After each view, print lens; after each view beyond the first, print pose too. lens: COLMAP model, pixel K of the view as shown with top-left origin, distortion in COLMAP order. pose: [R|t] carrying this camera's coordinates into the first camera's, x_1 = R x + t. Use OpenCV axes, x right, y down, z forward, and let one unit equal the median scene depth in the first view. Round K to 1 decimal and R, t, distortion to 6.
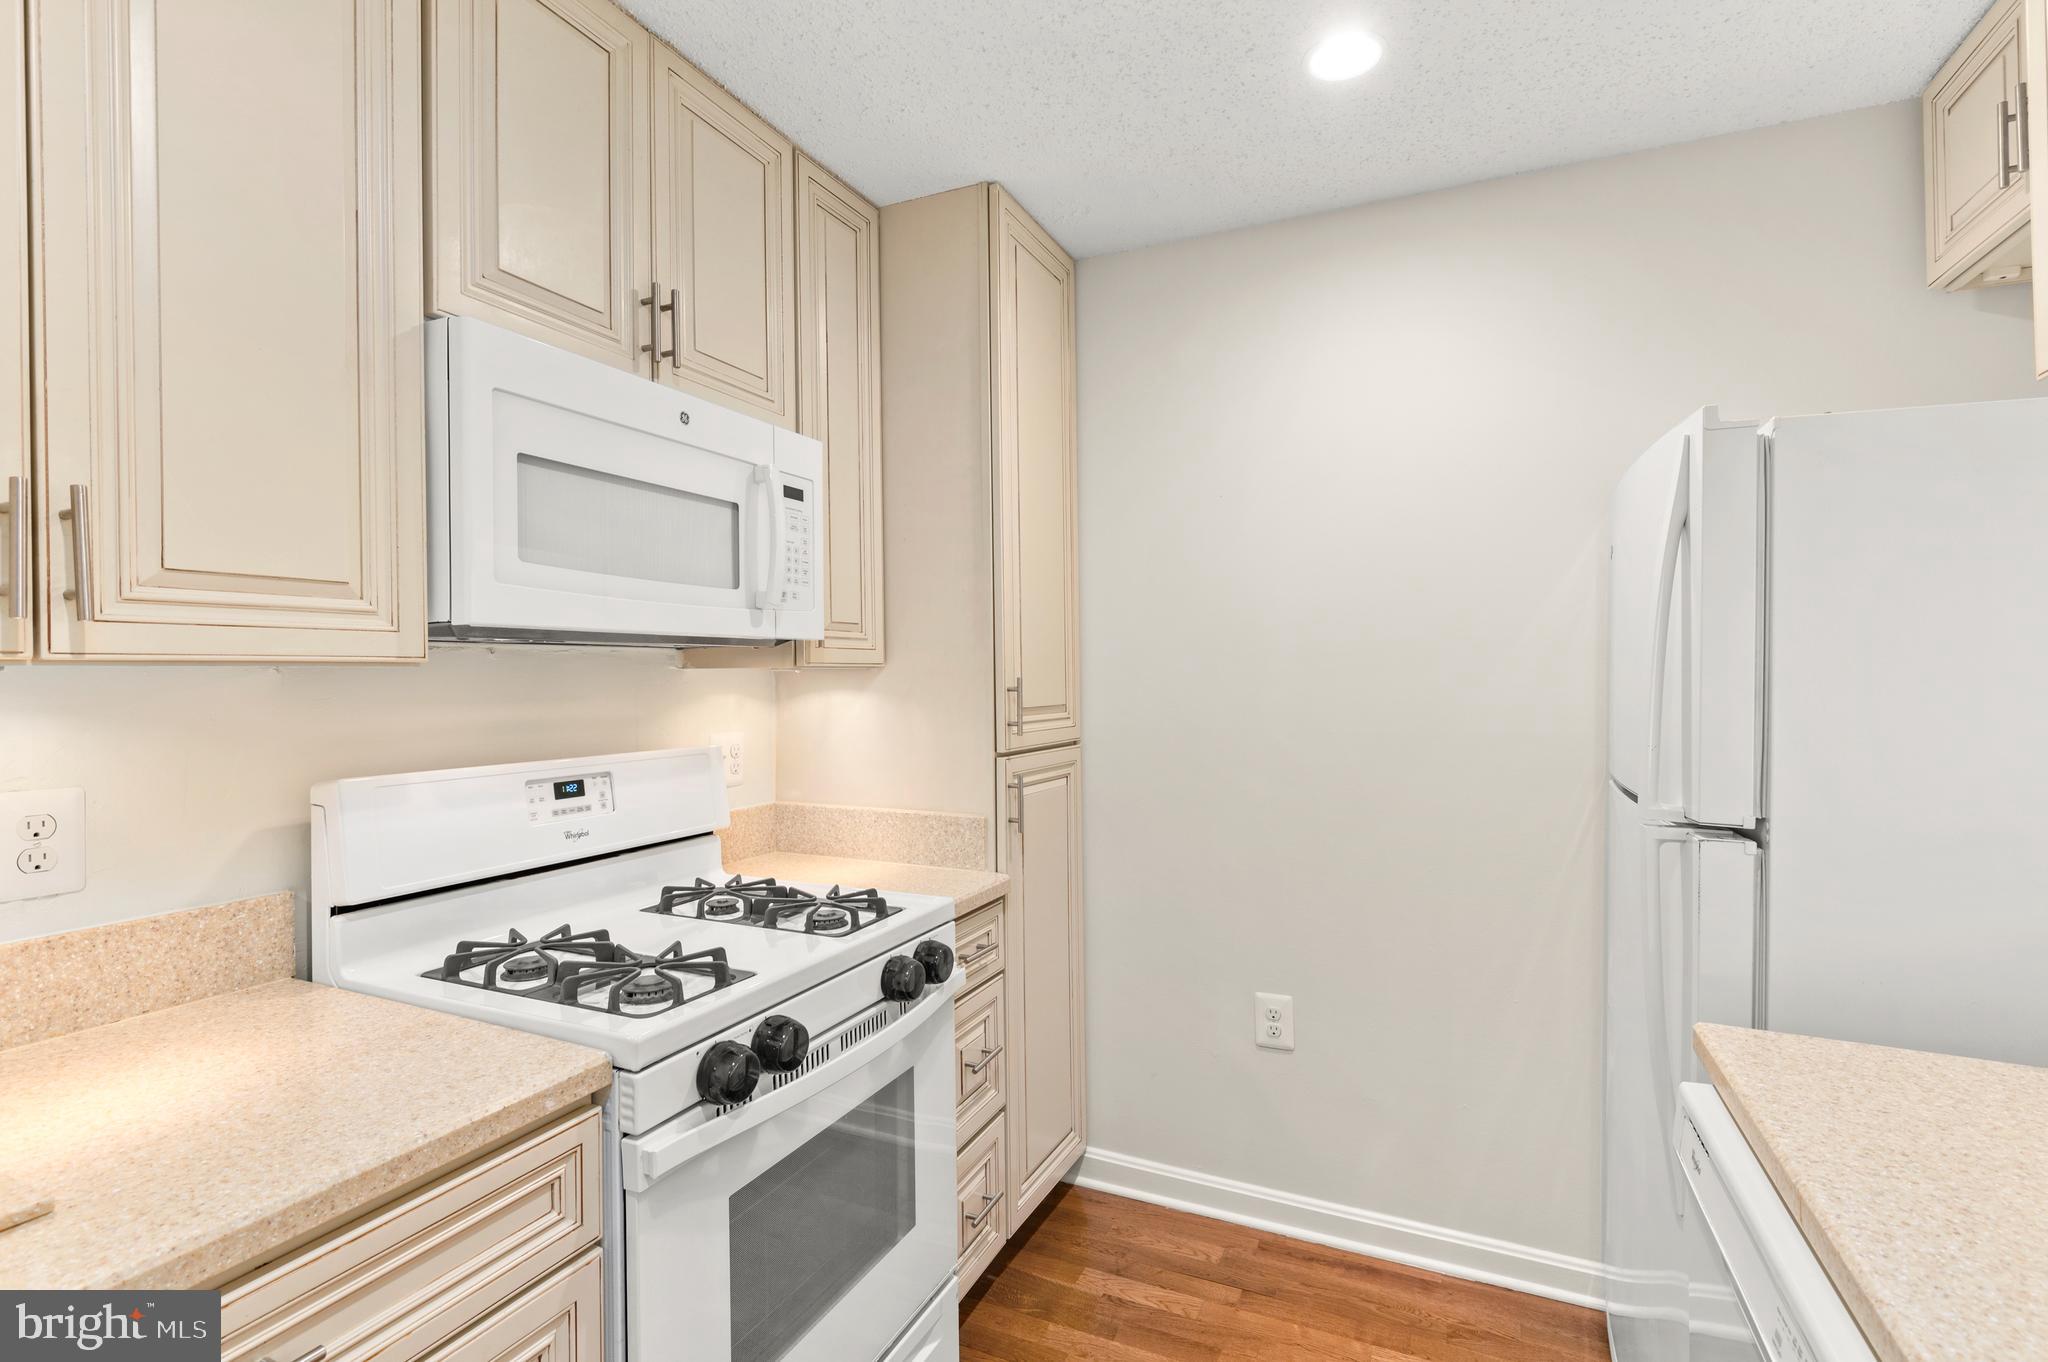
lens RADIAL K [[948.8, 0, 1023.9], [0, 948.8, 663.5], [0, 0, 1]] dist [0.011621, -0.009012]
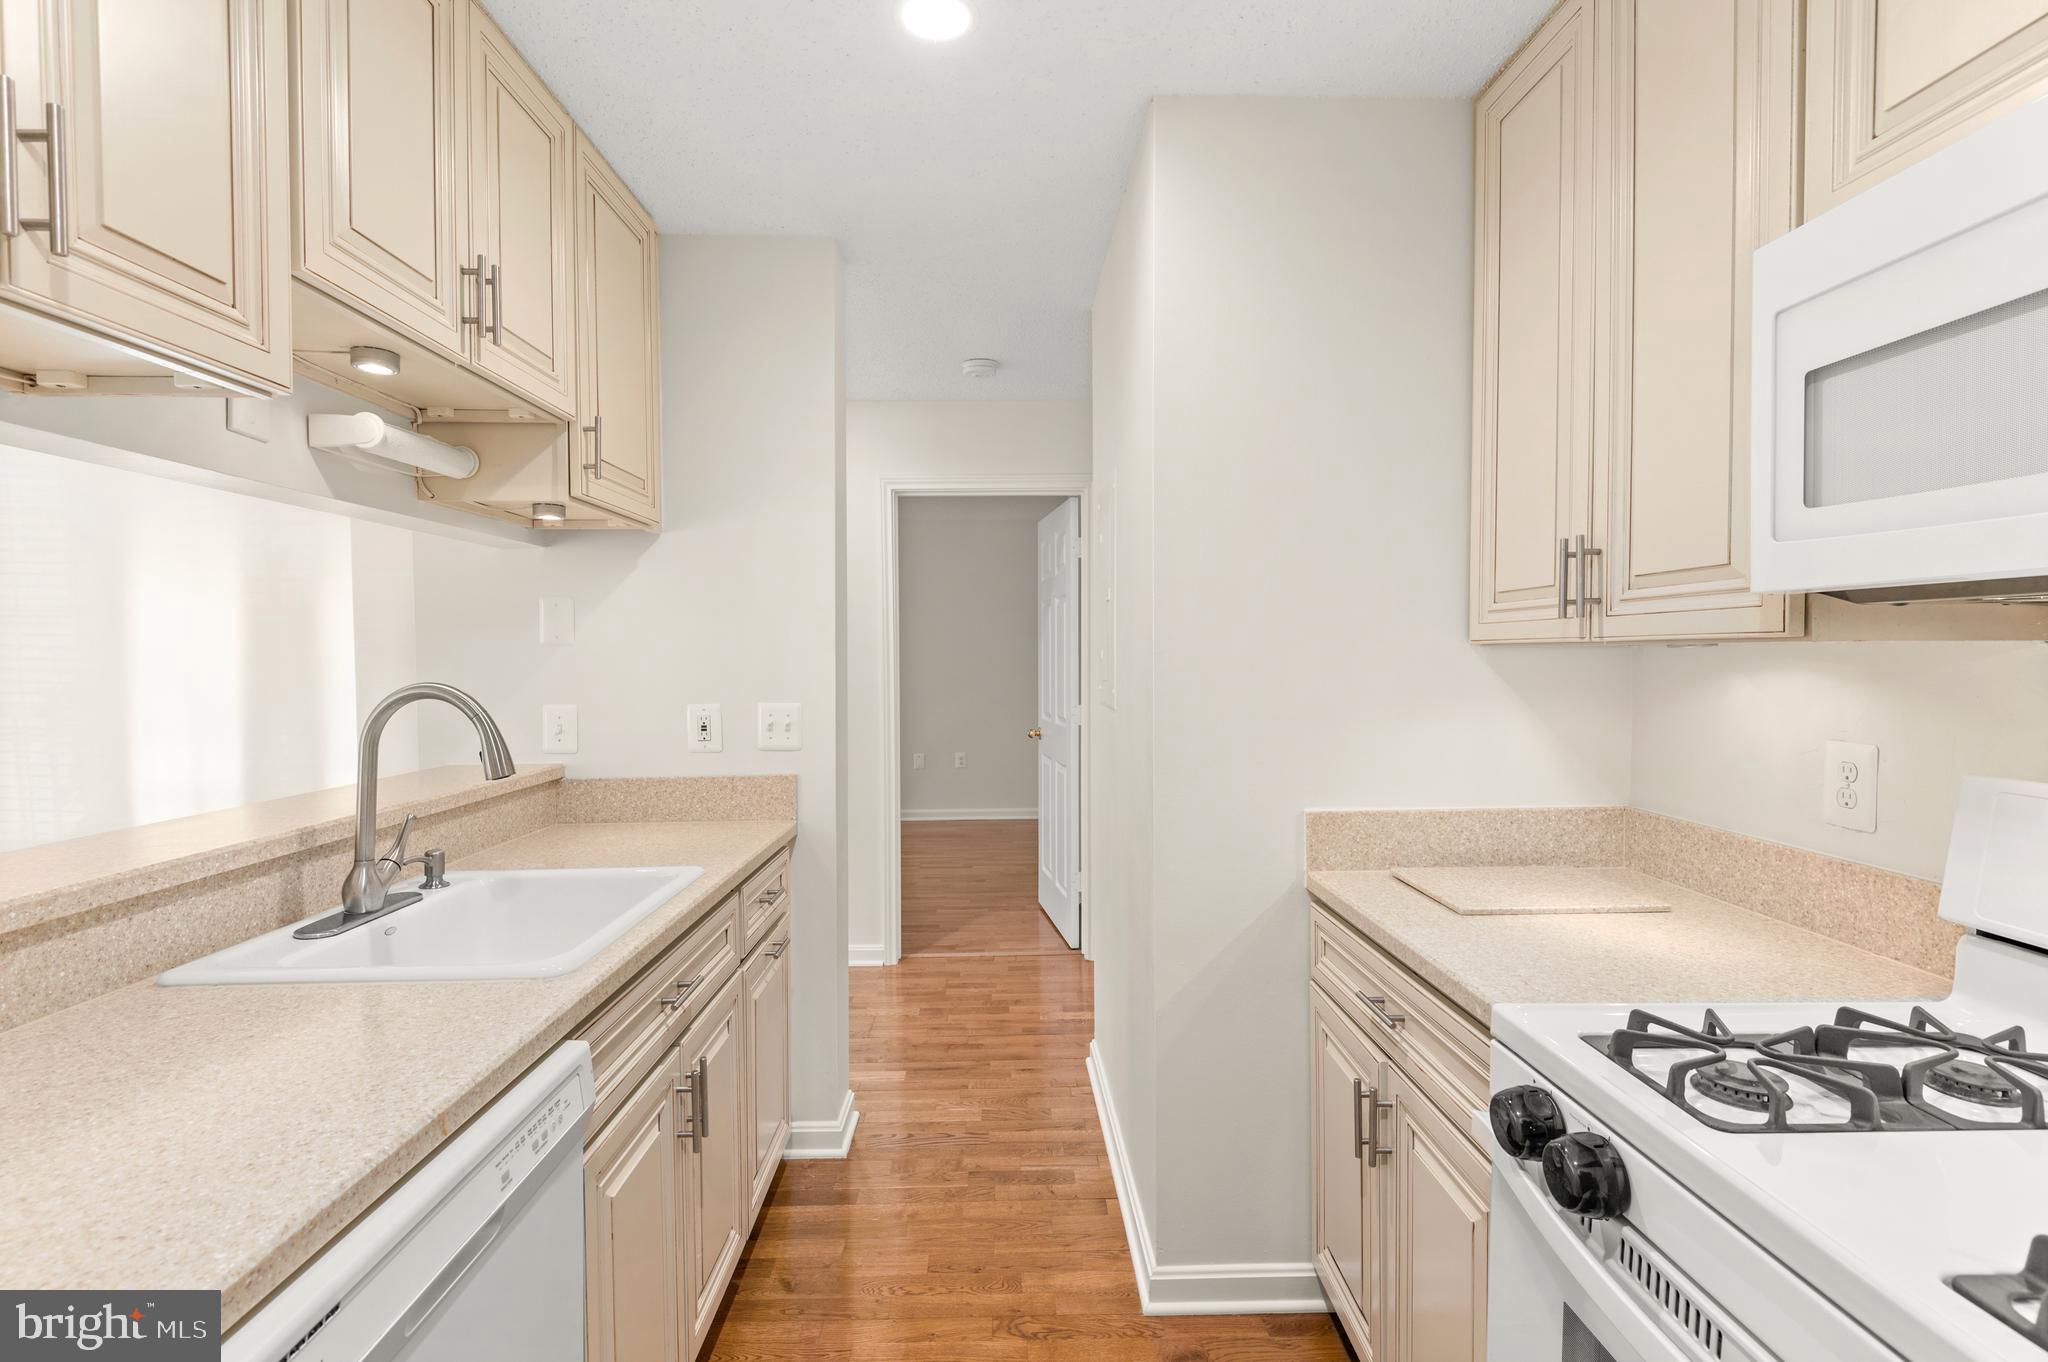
lens RADIAL K [[948.8, 0, 1026.5], [0, 948.8, 670.5], [0, 0, 1]] dist [0.011621, -0.009012]
pose [[-0.896332, 0.013184, -0.443188, 0.267596], [0.009547, 0.999900, 0.010436, 0.008797], [0.443281, 0.005123, -0.896368, 0.915040]]
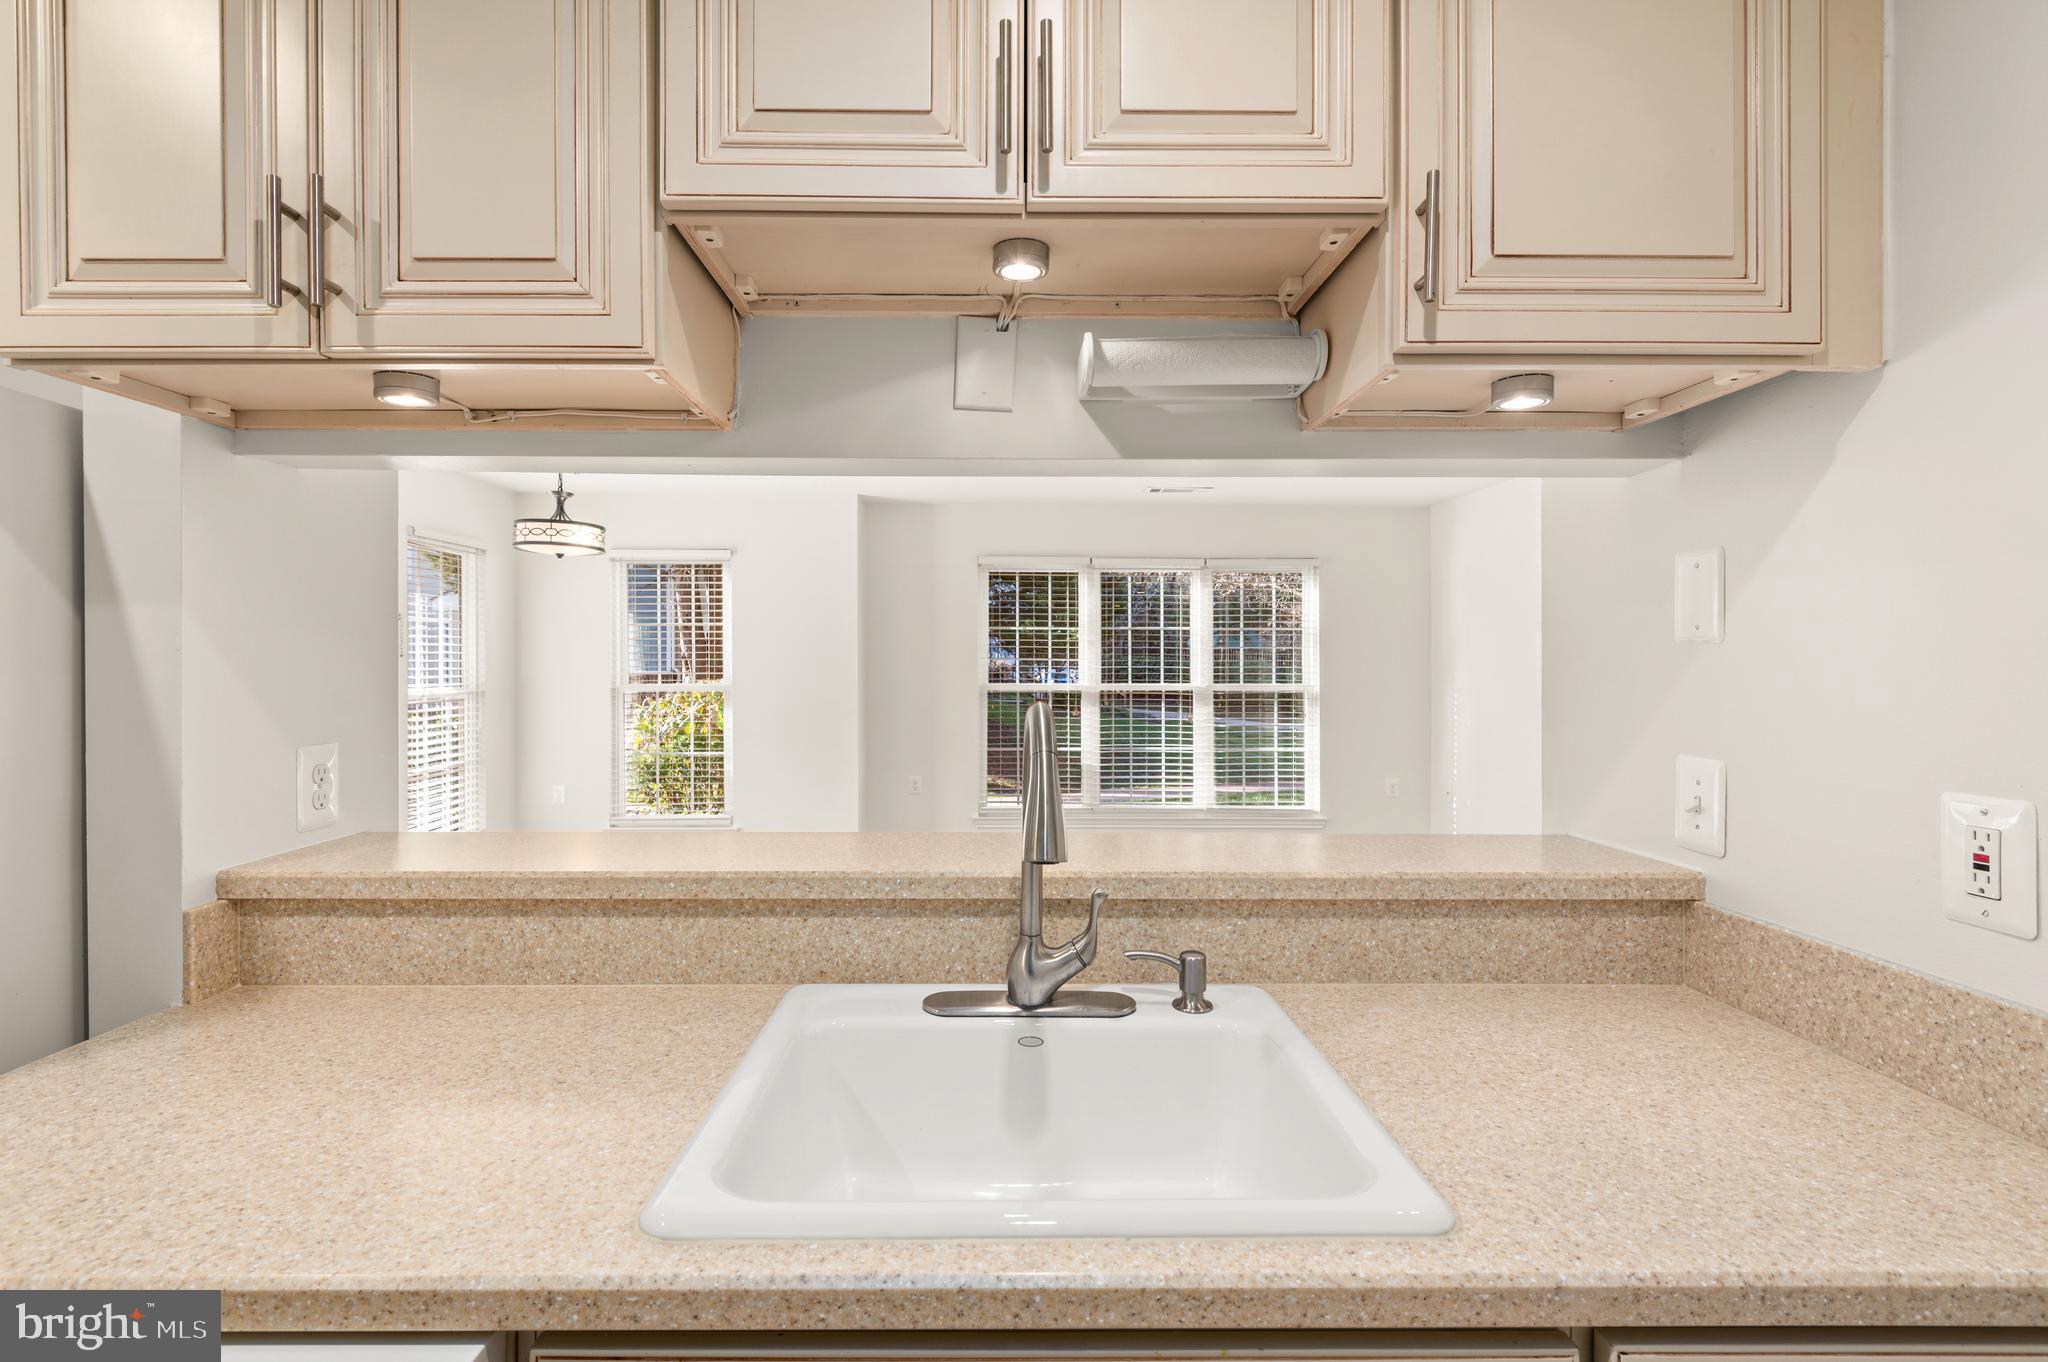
lens RADIAL K [[948.8, 0, 1017.3], [0, 948.8, 668.4], [0, 0, 1]] dist [0.011621, -0.009012]
pose [[-0.429396, -0.005191, 0.903101, -0.112890], [-0.008811, 0.999960, 0.001558, 0.002685], [-0.903073, -0.007289, -0.429425, 0.240749]]
